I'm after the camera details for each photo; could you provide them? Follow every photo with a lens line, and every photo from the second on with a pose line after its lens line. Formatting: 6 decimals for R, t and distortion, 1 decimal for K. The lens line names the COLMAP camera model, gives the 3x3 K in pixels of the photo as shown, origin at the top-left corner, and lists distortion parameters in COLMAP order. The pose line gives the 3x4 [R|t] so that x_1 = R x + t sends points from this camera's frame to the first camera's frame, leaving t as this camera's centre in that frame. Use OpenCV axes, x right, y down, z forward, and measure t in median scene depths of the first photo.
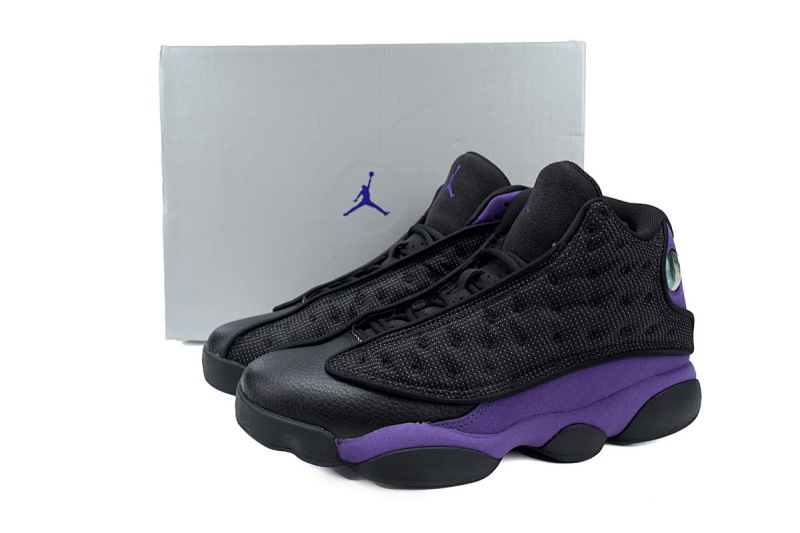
lens RADIAL K [[691.3, 0, 399.9], [0, 691.3, 267.3], [0, 0, 1]] dist [-0.009065, -0.008195]
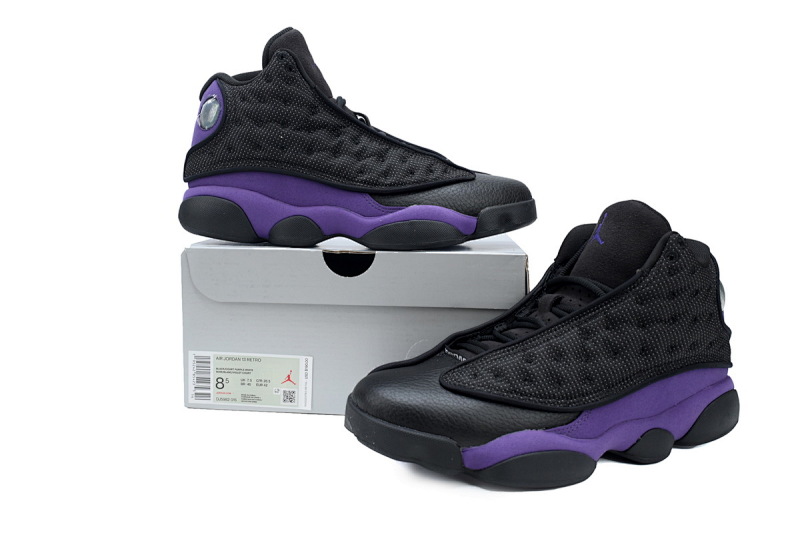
lens RADIAL K [[709.6, 0, 400.1], [0, 709.6, 265.5], [0, 0, 1]] dist [-0.010226, 0.001544]
pose [[0.985225, 0.007051, 0.171120, -0.370933], [0.004858, 0.997600, -0.069077, 0.038569], [-0.171197, 0.068887, 0.982826, -0.096071]]
